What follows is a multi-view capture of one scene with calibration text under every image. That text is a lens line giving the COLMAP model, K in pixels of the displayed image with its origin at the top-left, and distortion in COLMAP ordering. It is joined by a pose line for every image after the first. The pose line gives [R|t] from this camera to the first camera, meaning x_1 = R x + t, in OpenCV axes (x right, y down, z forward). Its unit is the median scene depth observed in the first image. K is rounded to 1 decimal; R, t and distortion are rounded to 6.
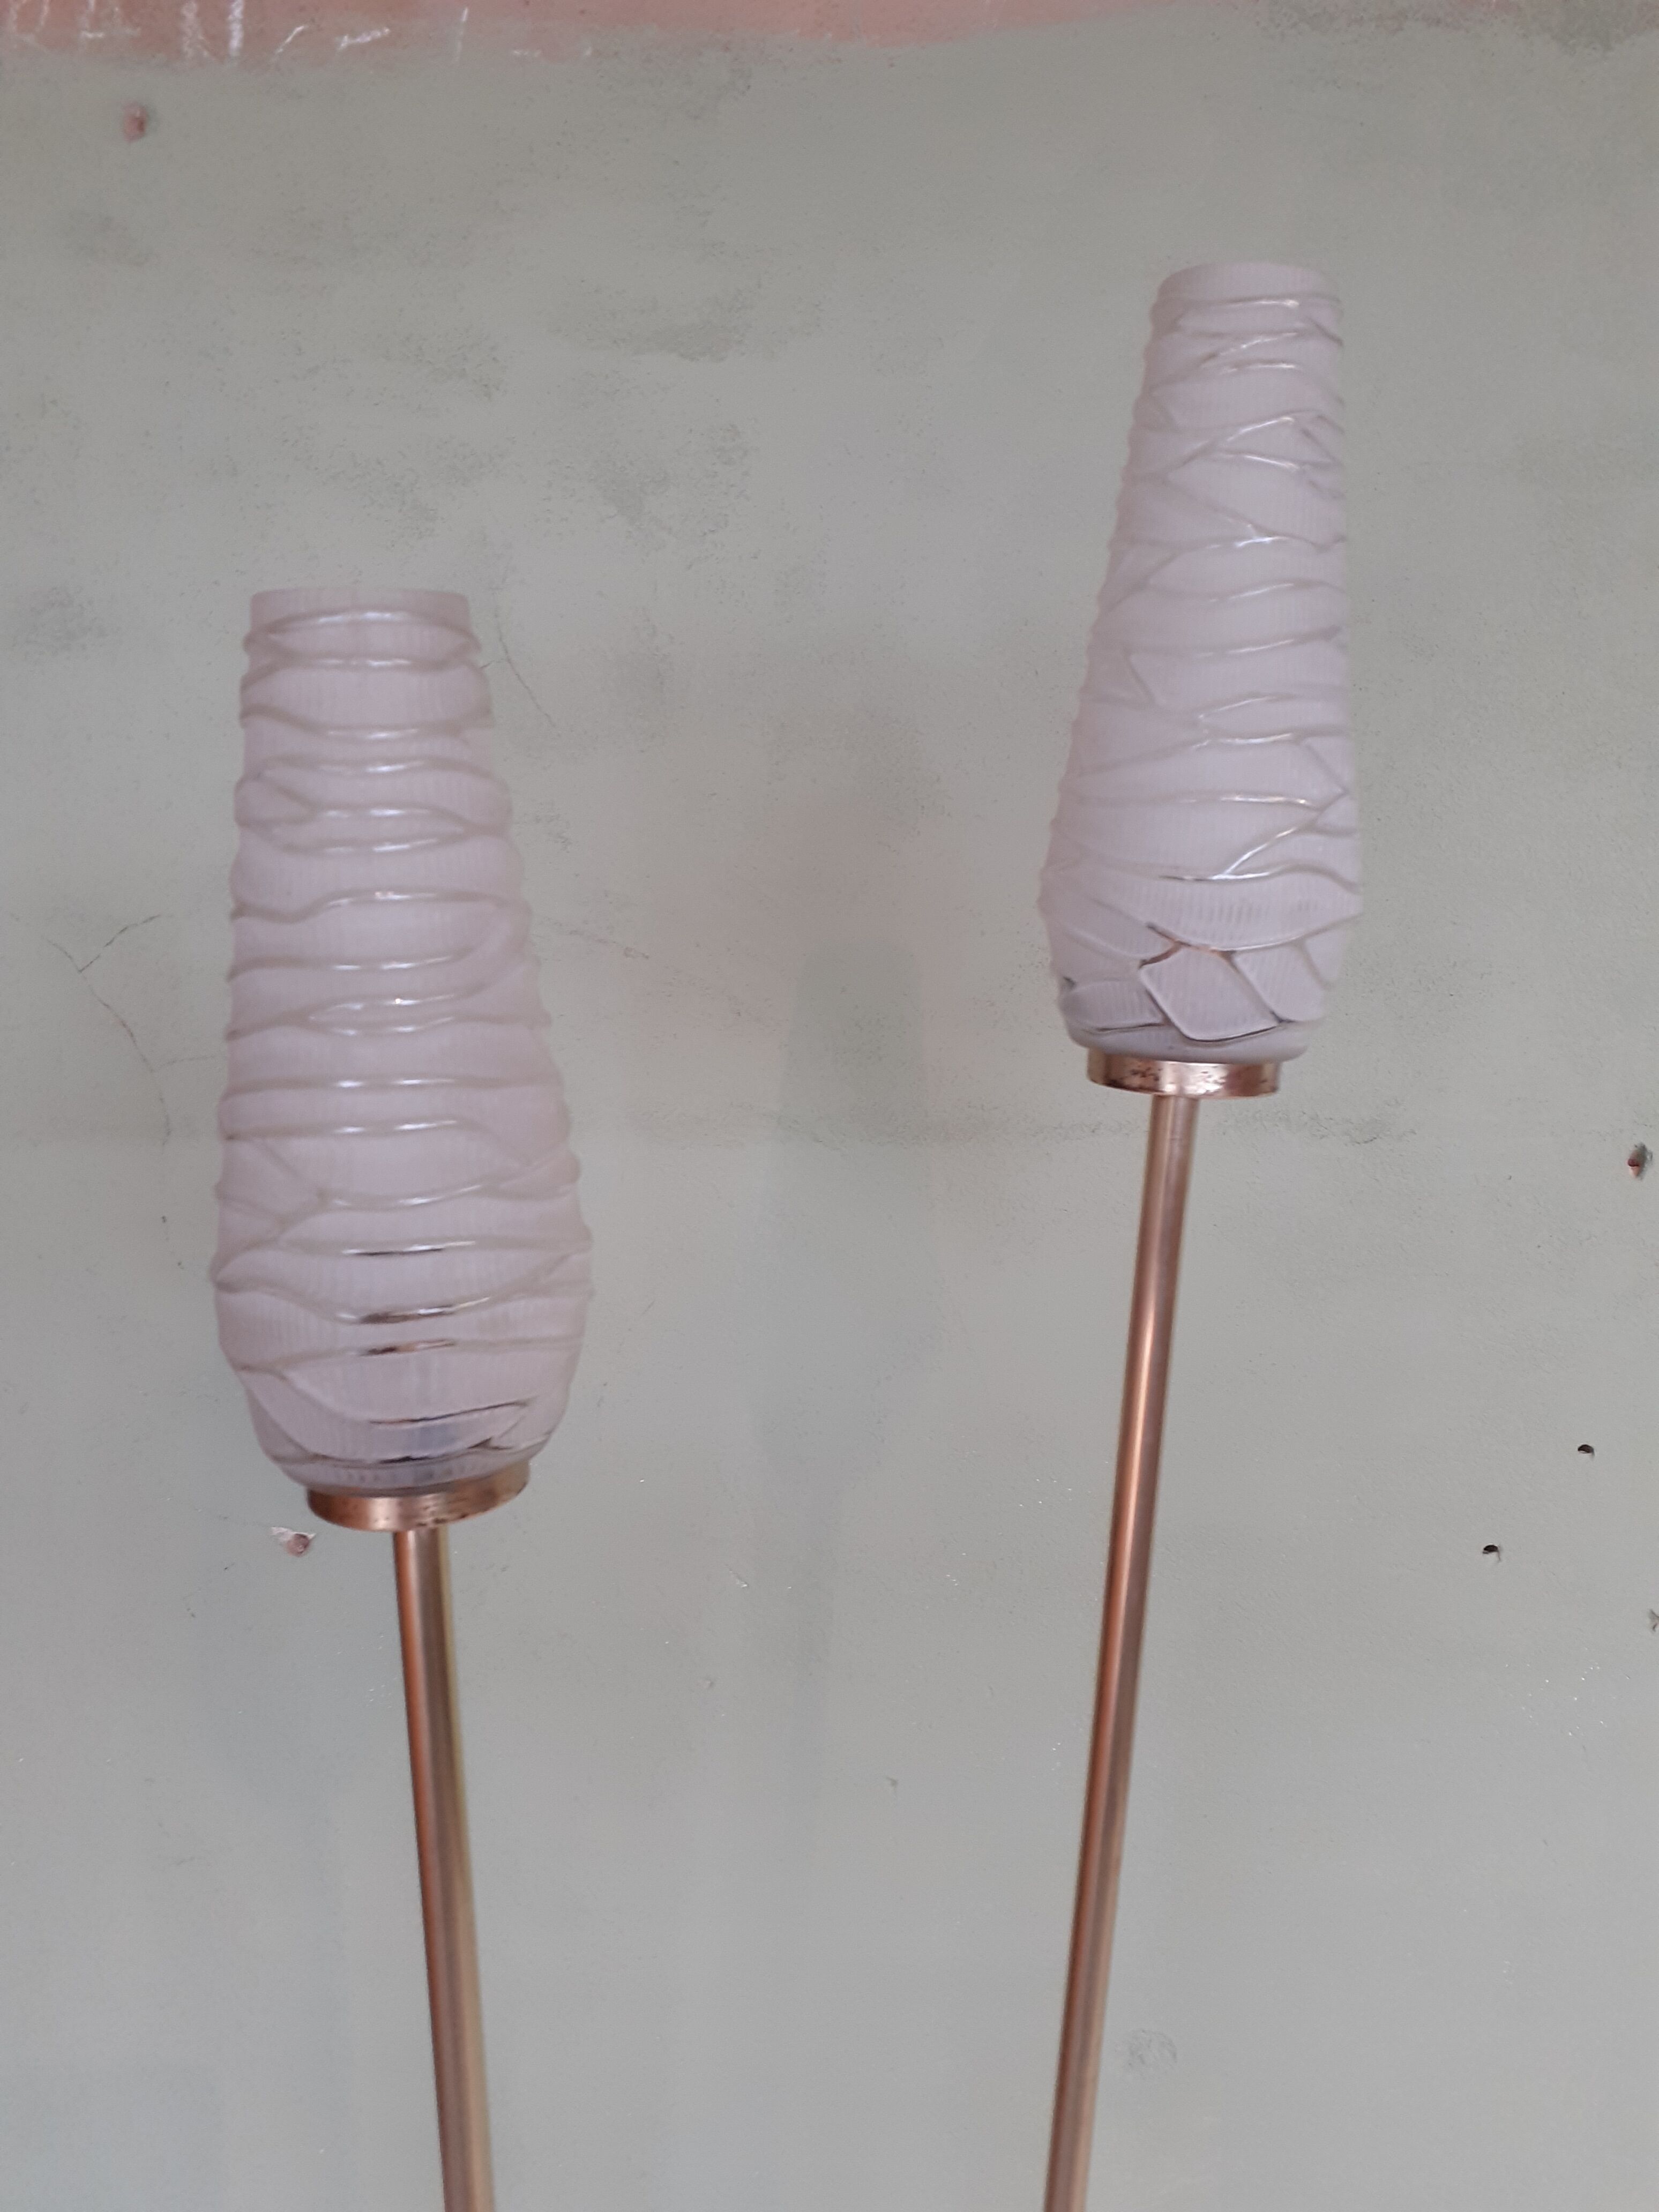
lens RADIAL K [[1818.6, 0, 843.0], [0, 1818.6, 1123.6], [0, 0, 1]] dist [0.052825, -0.061598]
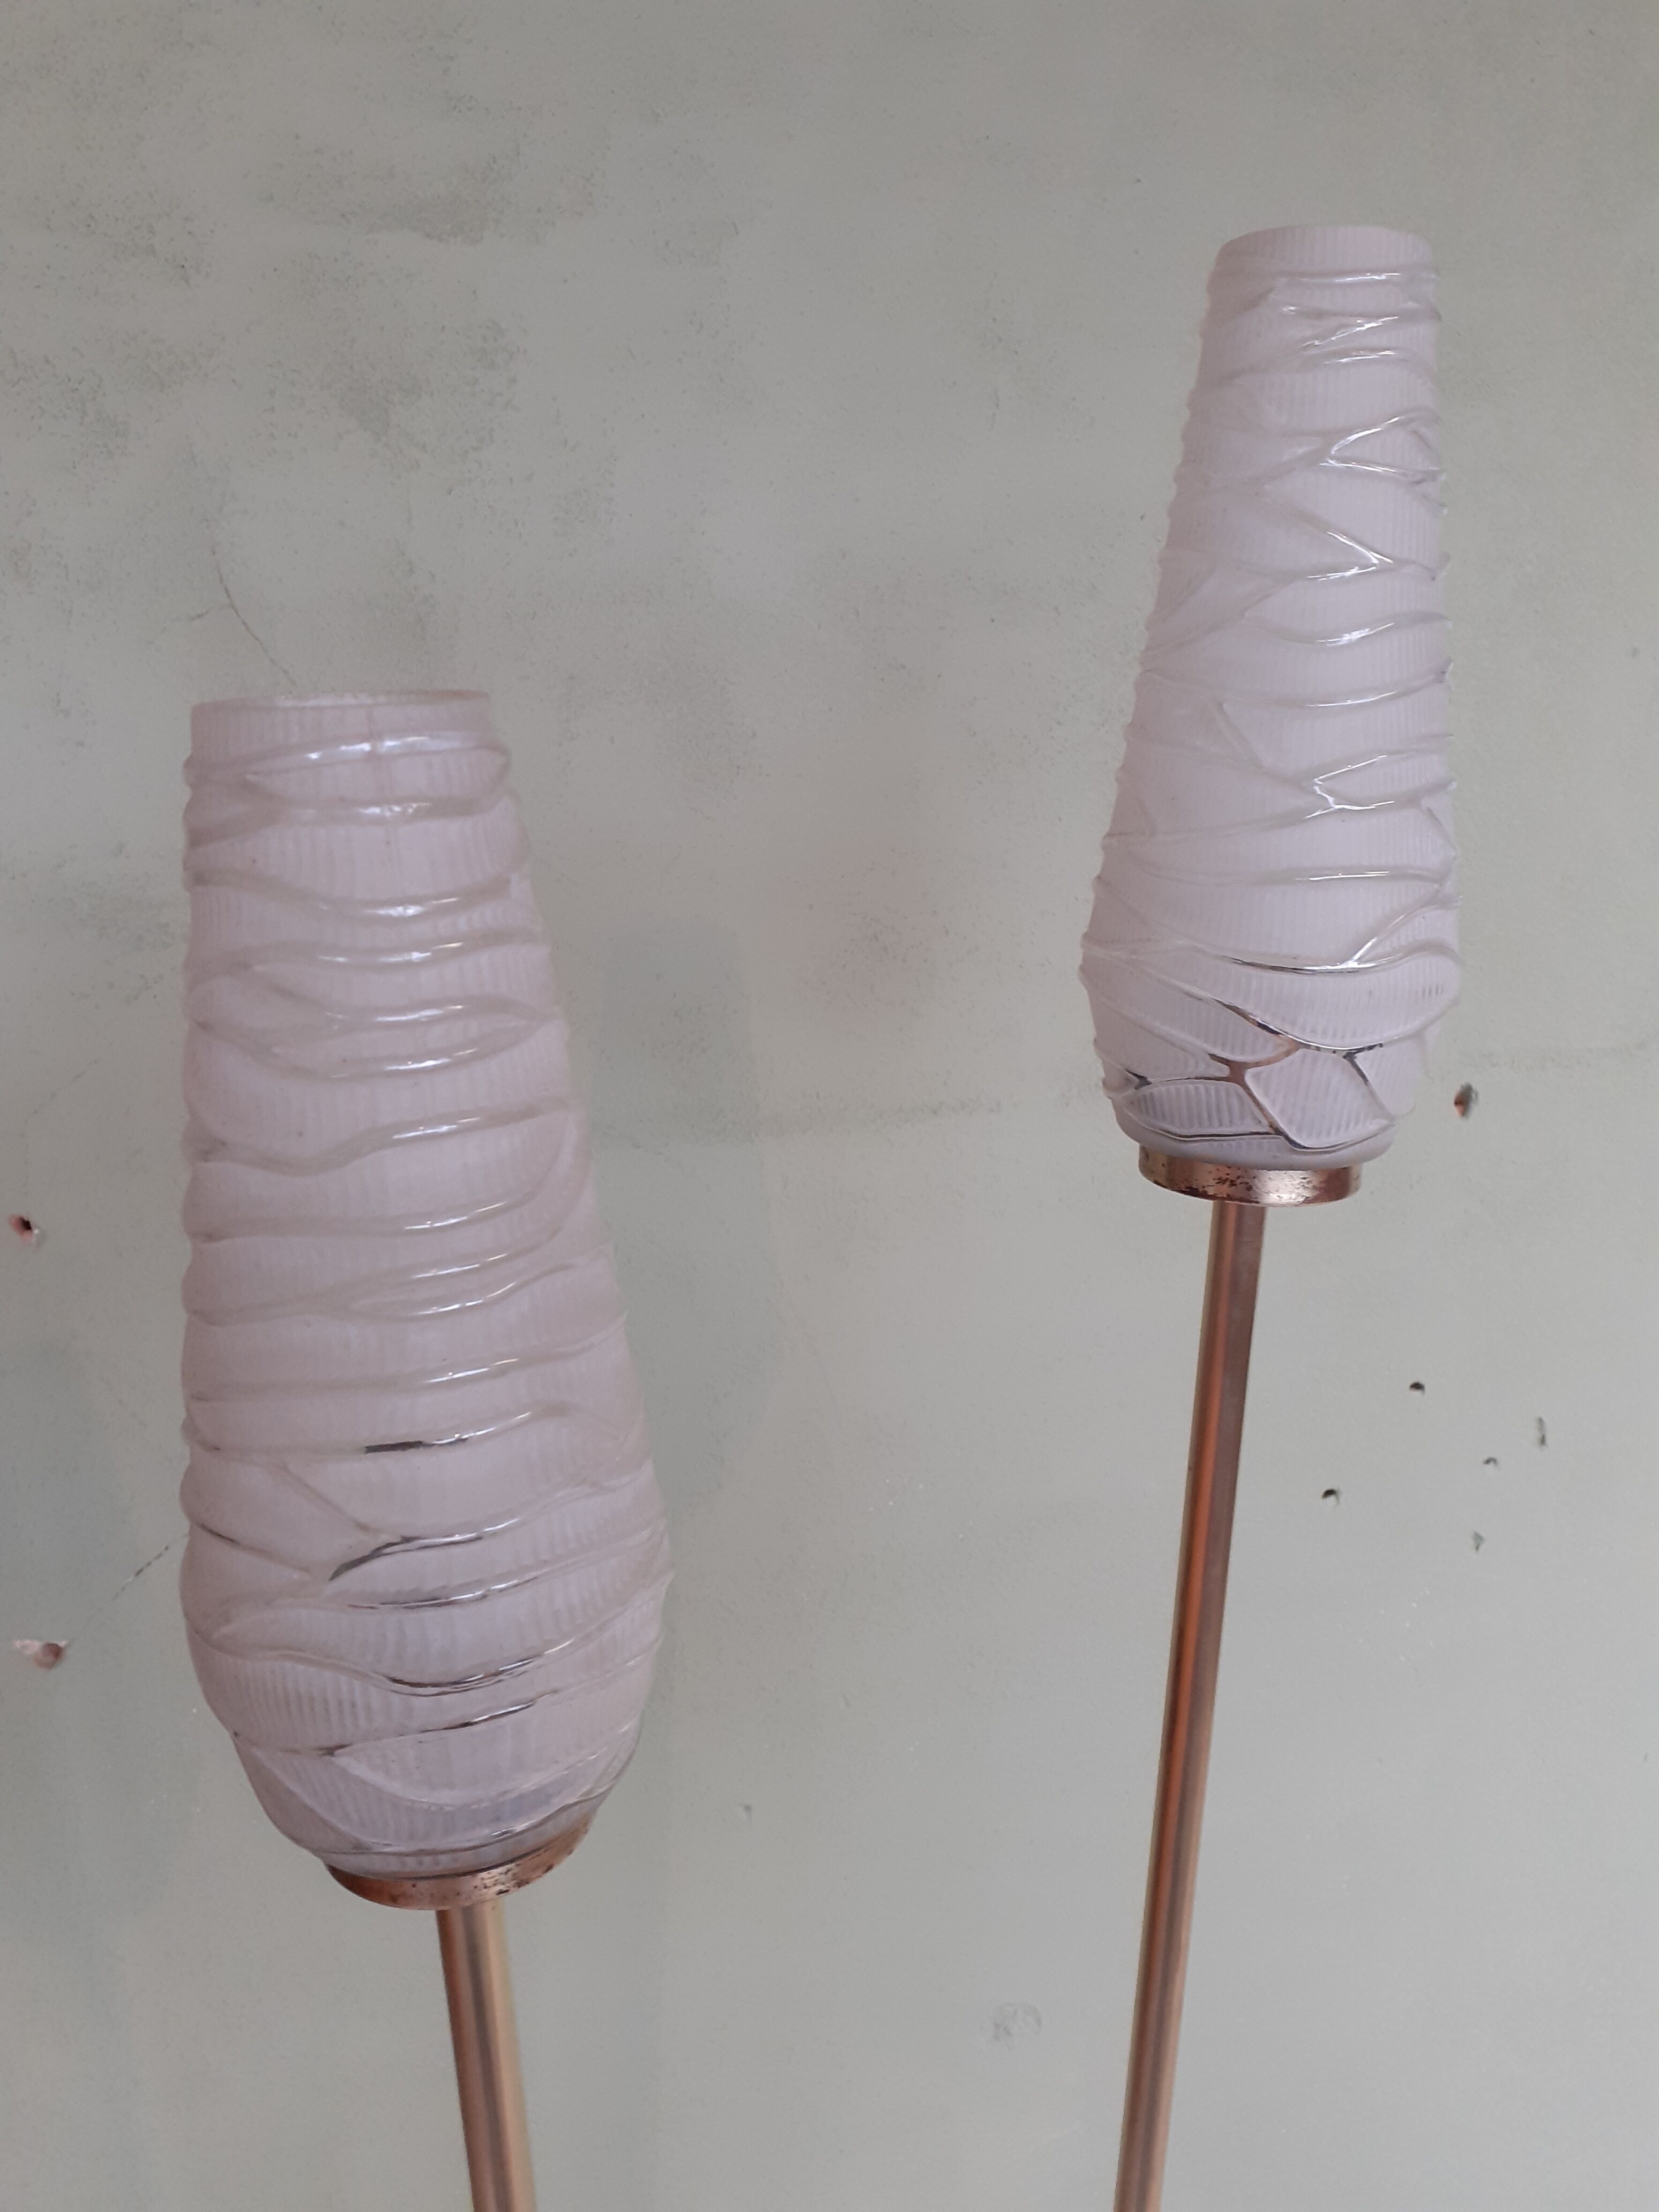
lens RADIAL K [[1818.6, 0, 847.7], [0, 1818.6, 1116.7], [0, 0, 1]] dist [0.052825, -0.061598]
pose [[0.972982, -0.077481, 0.217490, -0.115105], [0.059019, 0.994179, 0.090143, -0.085284], [-0.223208, -0.074872, 0.971891, 0.116536]]
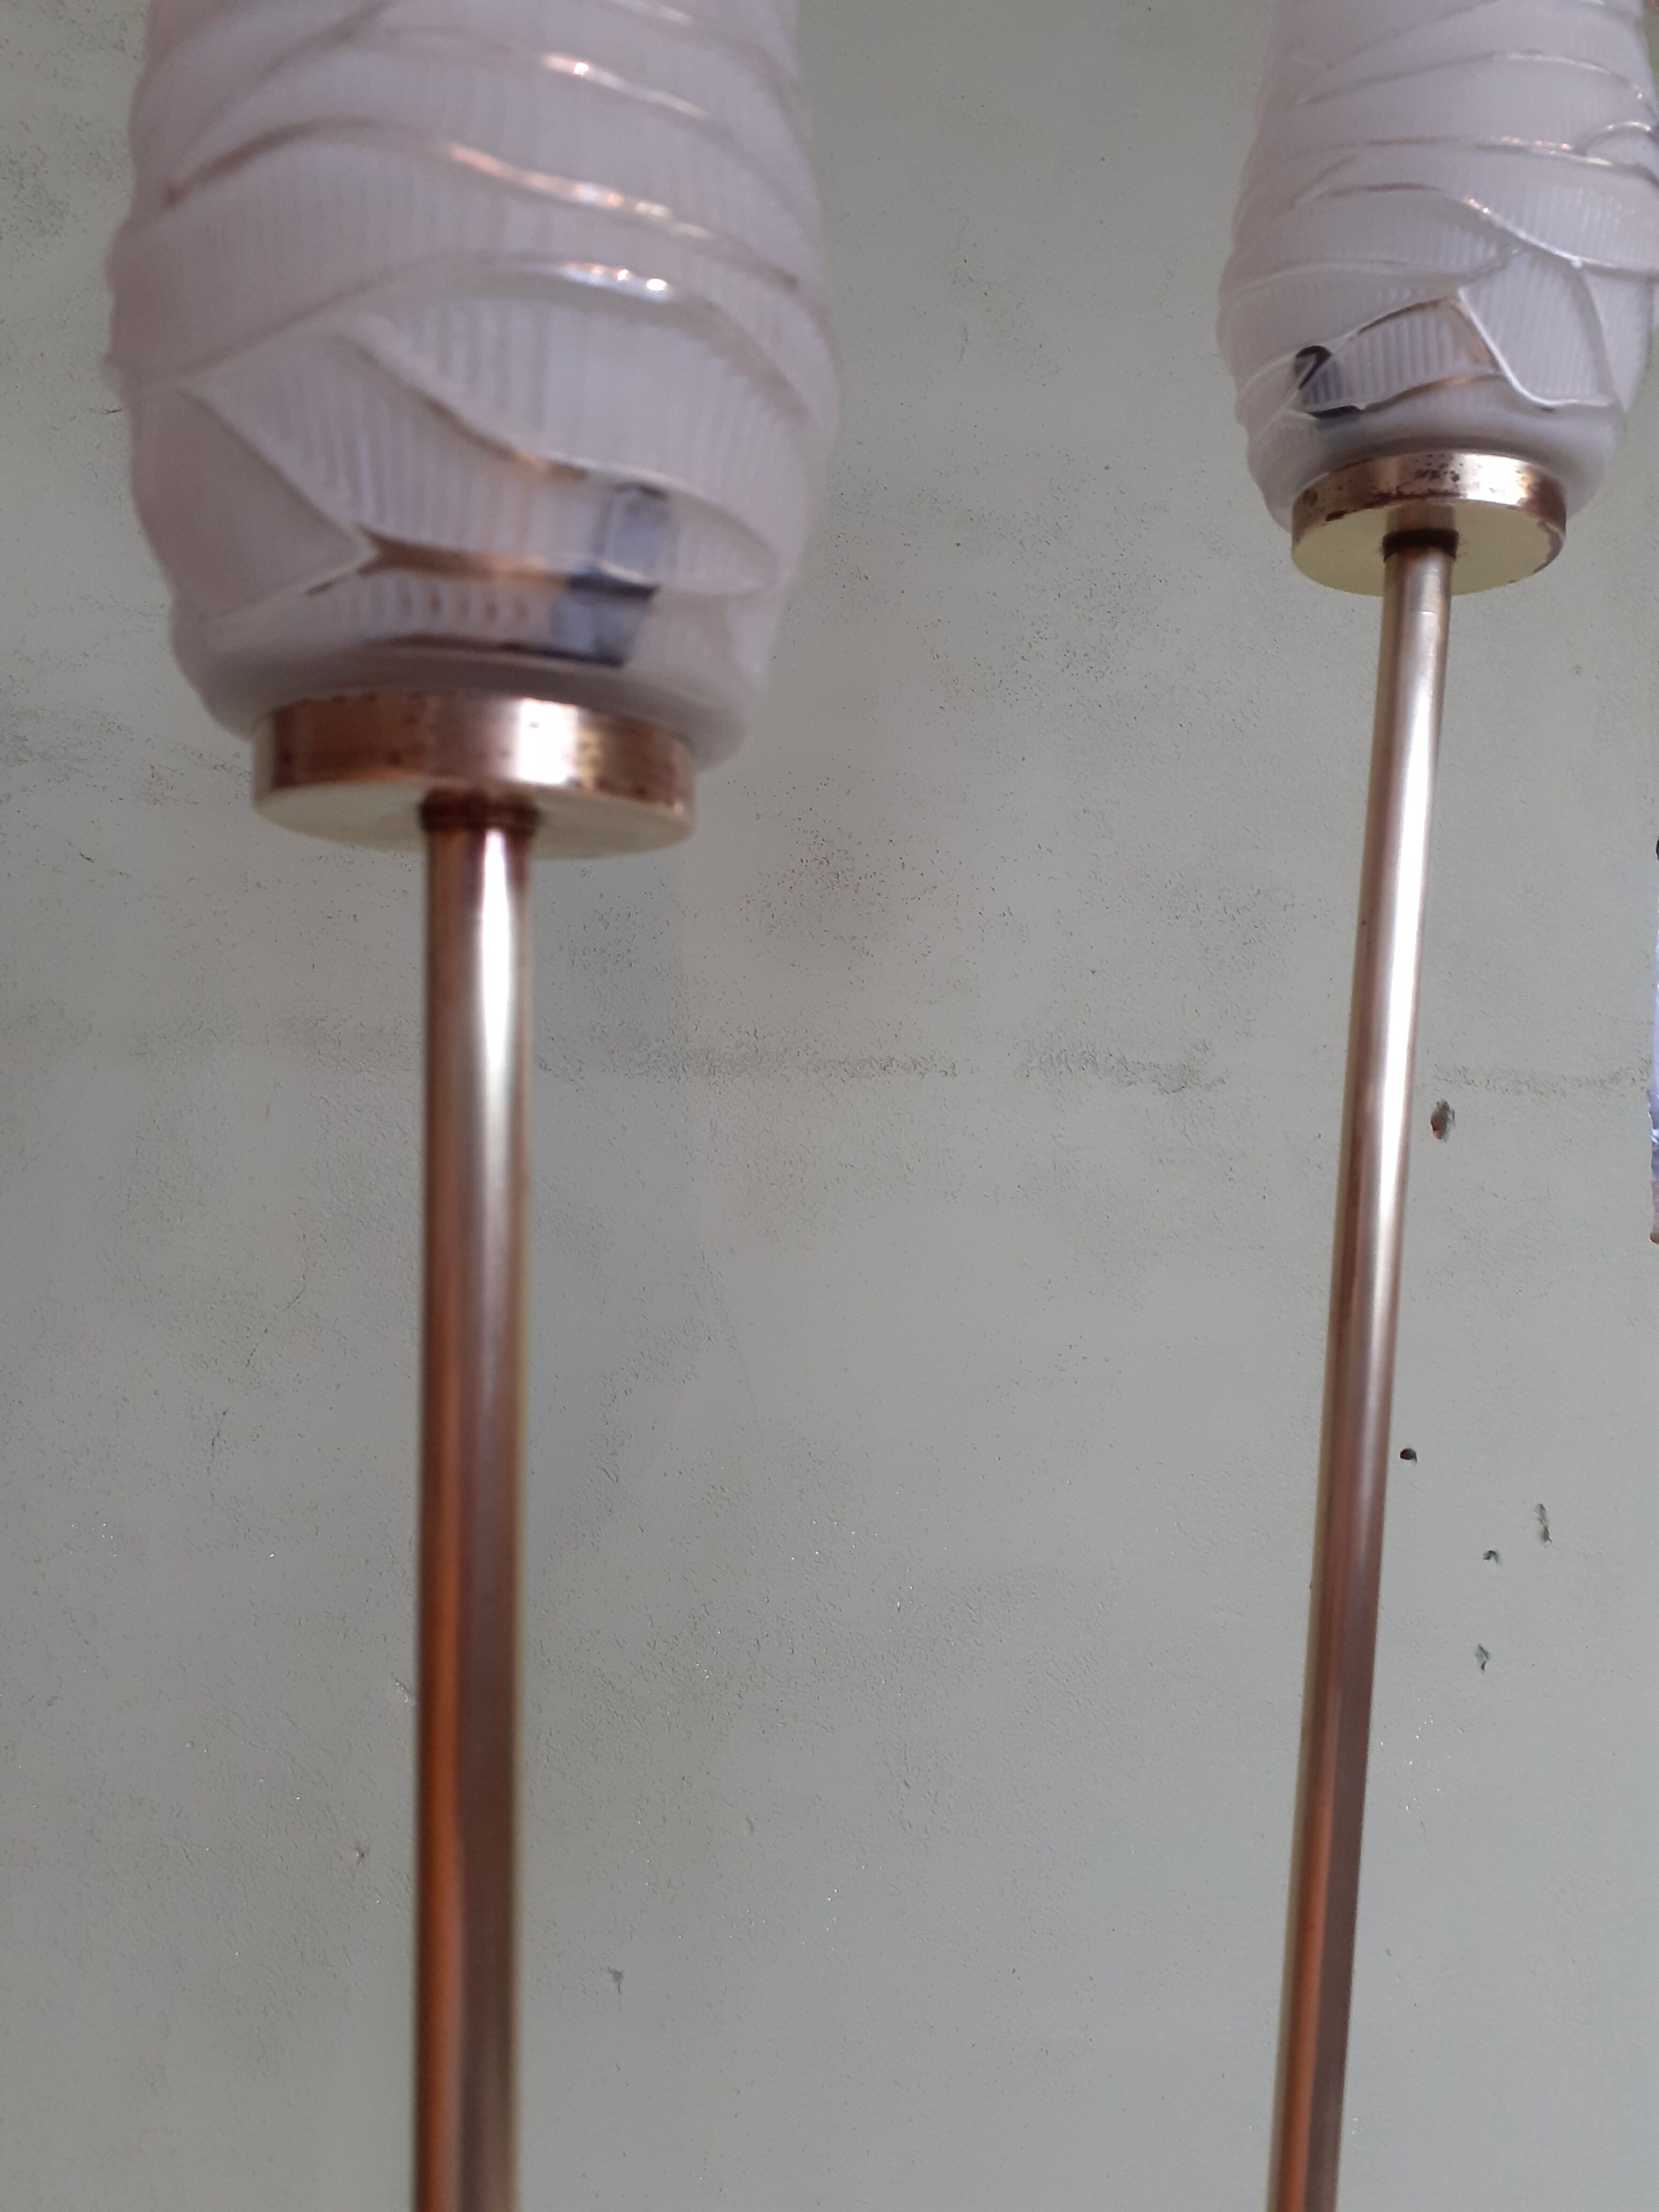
lens RADIAL K [[1818.6, 0, 847.5], [0, 1818.6, 1120.6], [0, 0, 1]] dist [0.052825, -0.061598]
pose [[0.942081, 0.034031, 0.333656, -0.162203], [0.035120, 0.979359, -0.199052, 0.204326], [-0.333543, 0.199241, 0.921440, 0.270442]]
